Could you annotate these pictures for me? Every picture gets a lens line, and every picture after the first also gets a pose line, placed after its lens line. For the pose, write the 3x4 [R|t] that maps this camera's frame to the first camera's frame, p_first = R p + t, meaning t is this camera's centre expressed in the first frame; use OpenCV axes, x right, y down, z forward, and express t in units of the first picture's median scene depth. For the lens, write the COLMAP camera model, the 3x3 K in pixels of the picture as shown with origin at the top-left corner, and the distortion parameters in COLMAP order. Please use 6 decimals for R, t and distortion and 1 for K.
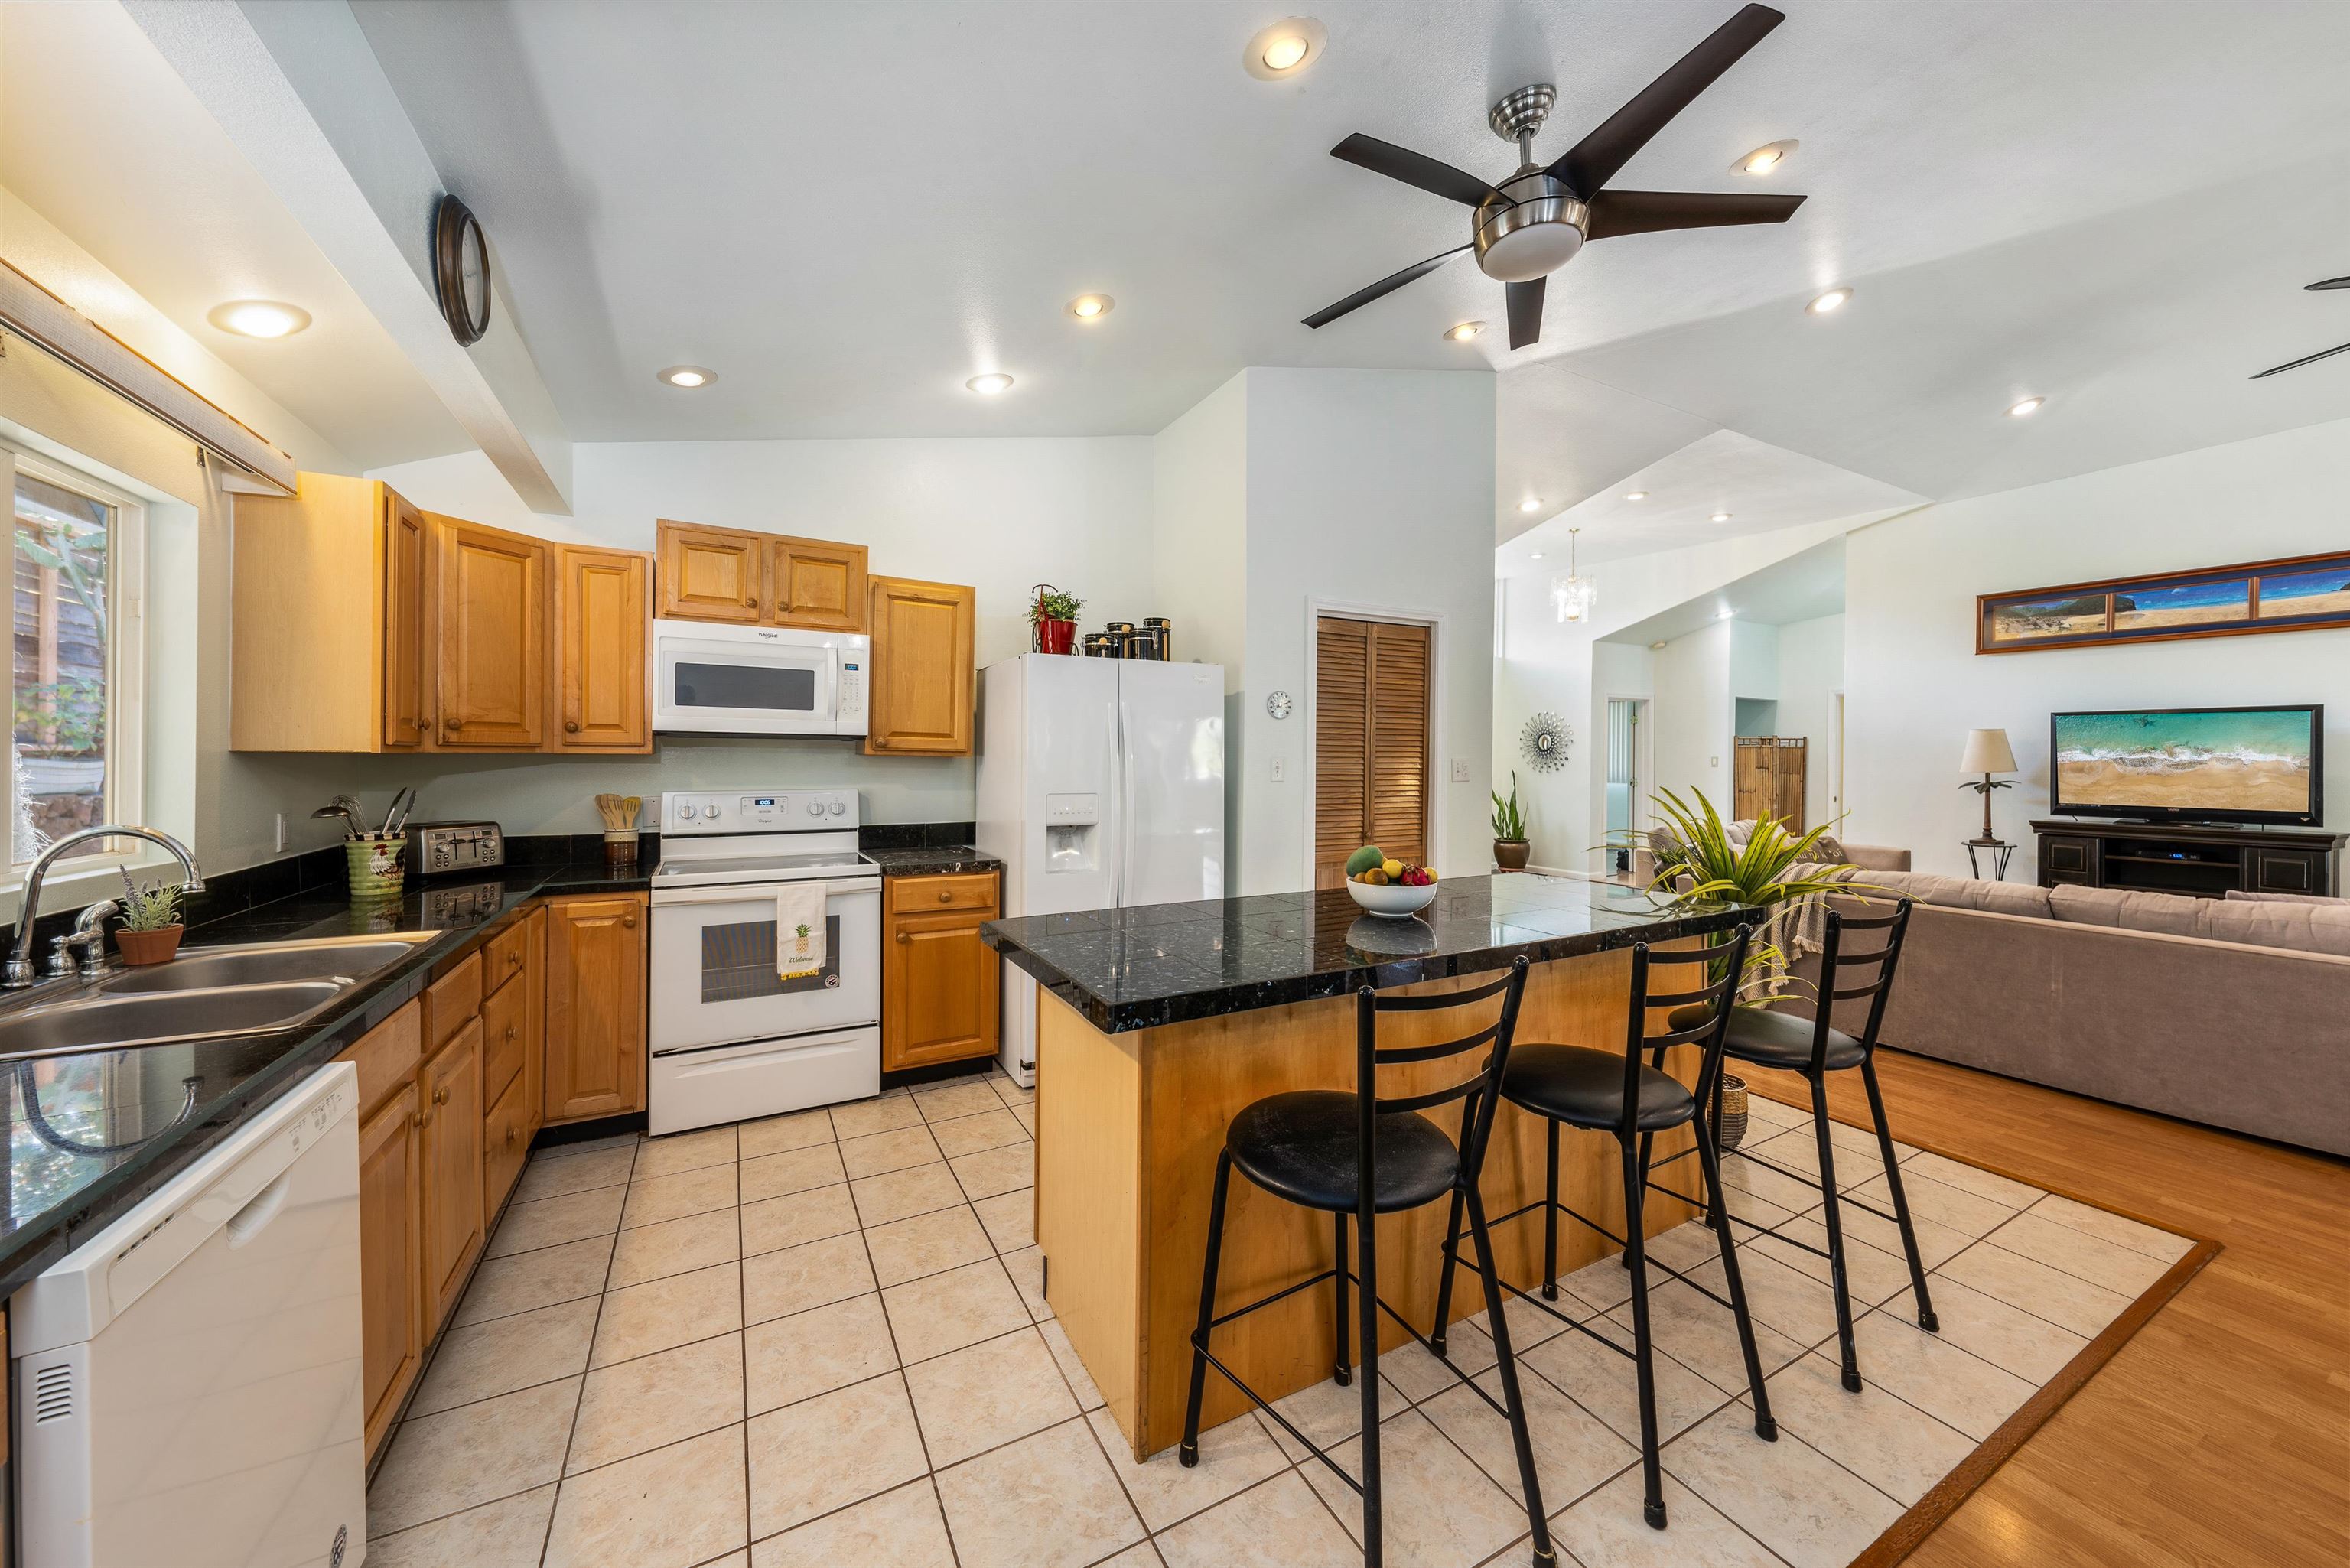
lens RADIAL K [[828.4, 0, 1174.8], [0, 828.4, 756.5], [0, 0, 1]] dist [-0.002986, -0.000379]
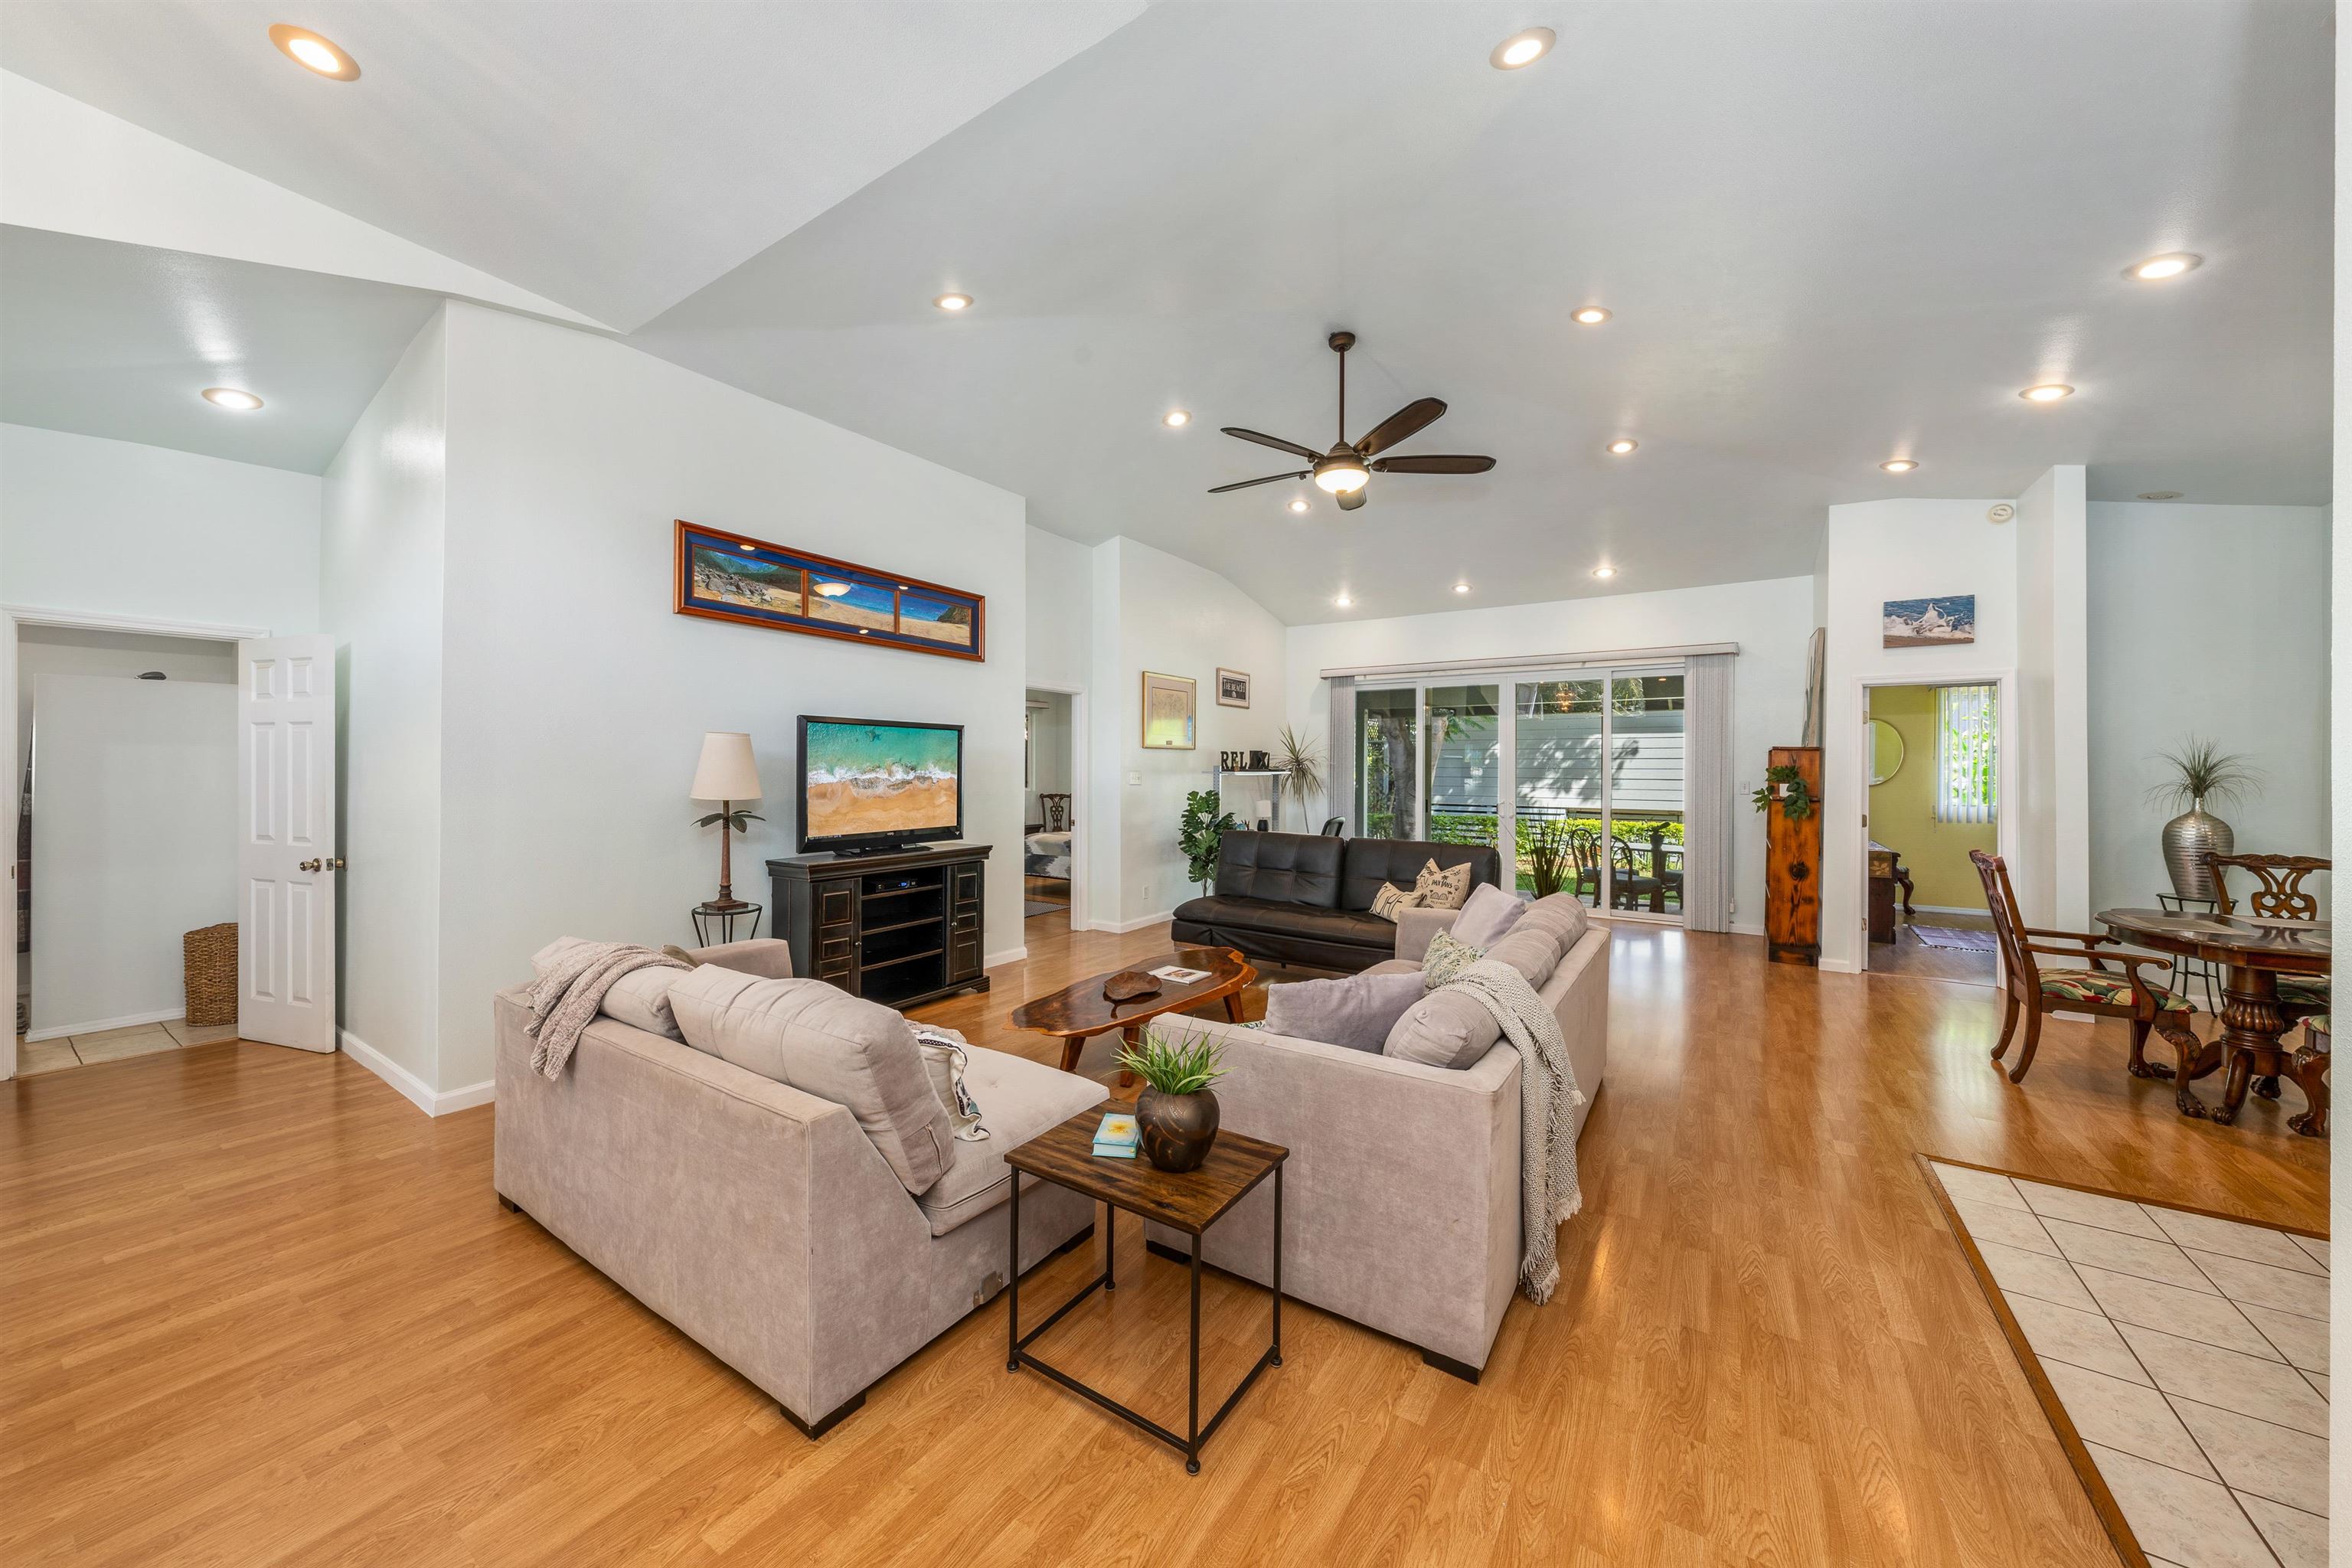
lens RADIAL K [[808.4, 0, 1167.9], [0, 808.4, 769.8], [0, 0, 1]] dist [-0.000660, -0.009106]
pose [[-0.468081, -0.009222, 0.883637, 0.507169], [-0.009238, 0.999942, 0.005543, -0.020414], [-0.883637, -0.005568, -0.468139, 1.964241]]
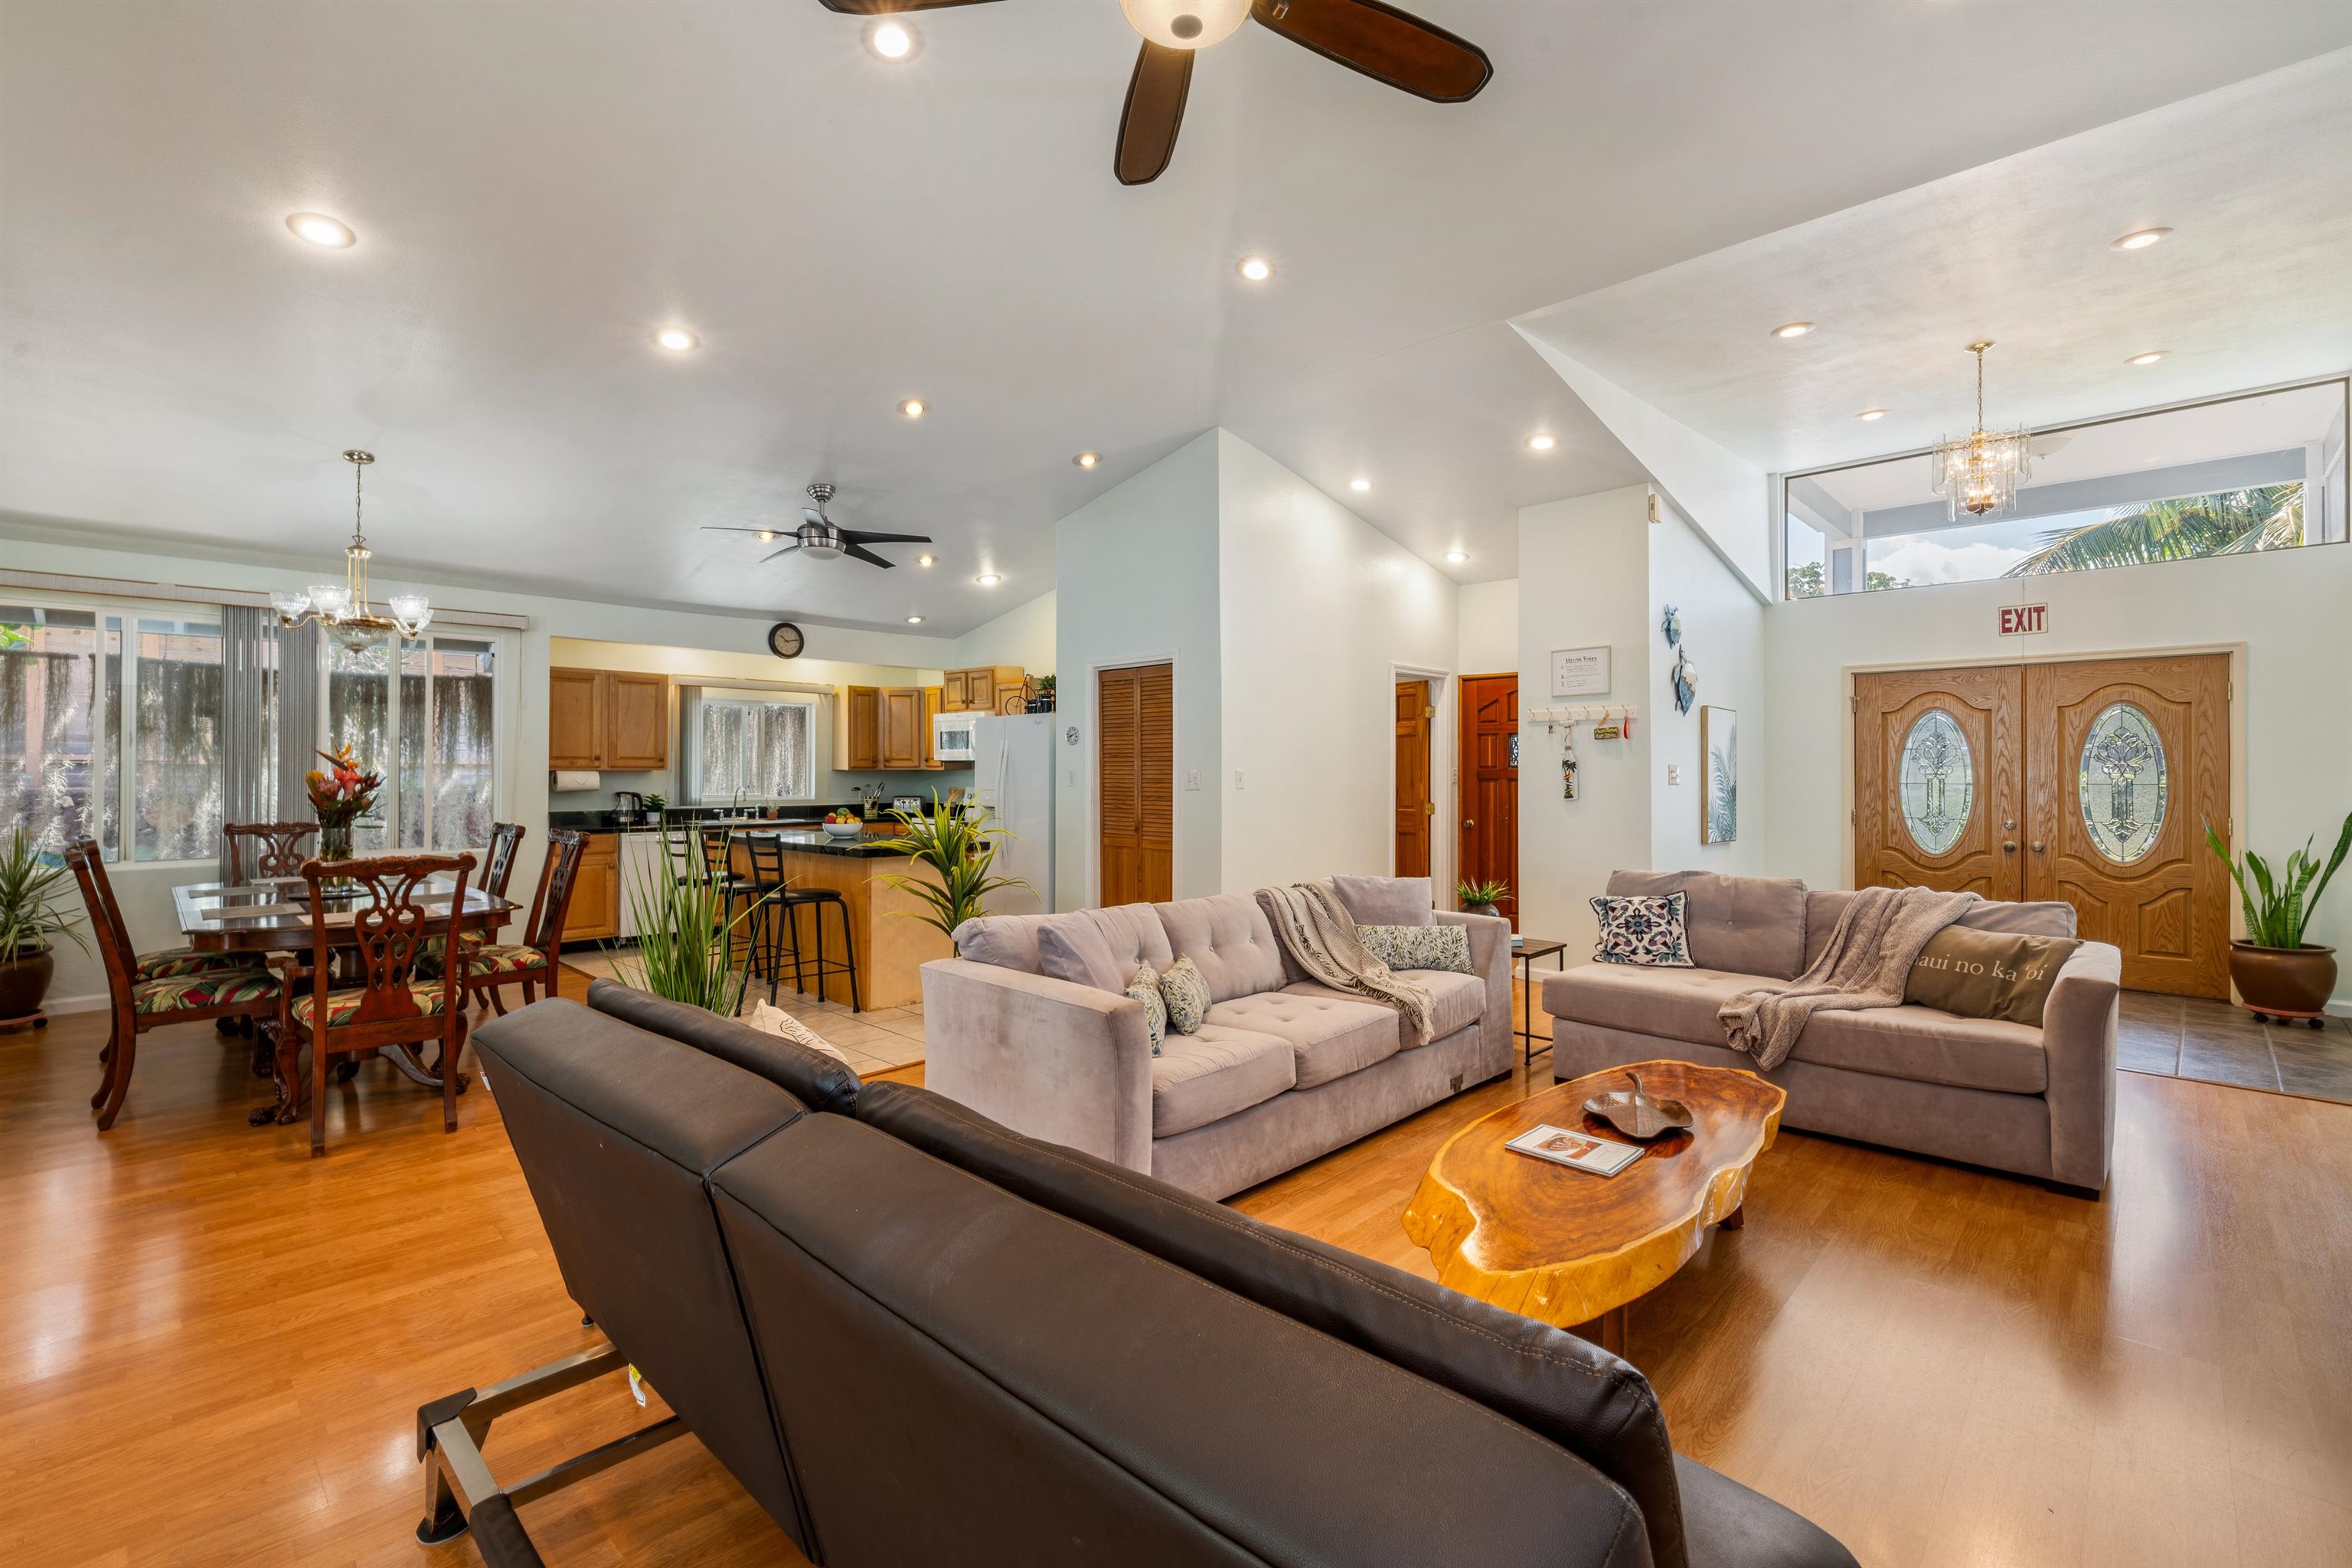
lens RADIAL K [[1031.3, 0, 1171.8], [0, 1031.3, 770.2], [0, 0, 1]] dist [0.002458, 0.000122]
pose [[0.305803, -0.003709, -0.952088, 2.408452], [0.001618, 0.999993, -0.003376, 0.008502], [0.952093, -0.000508, 0.305807, 0.729740]]
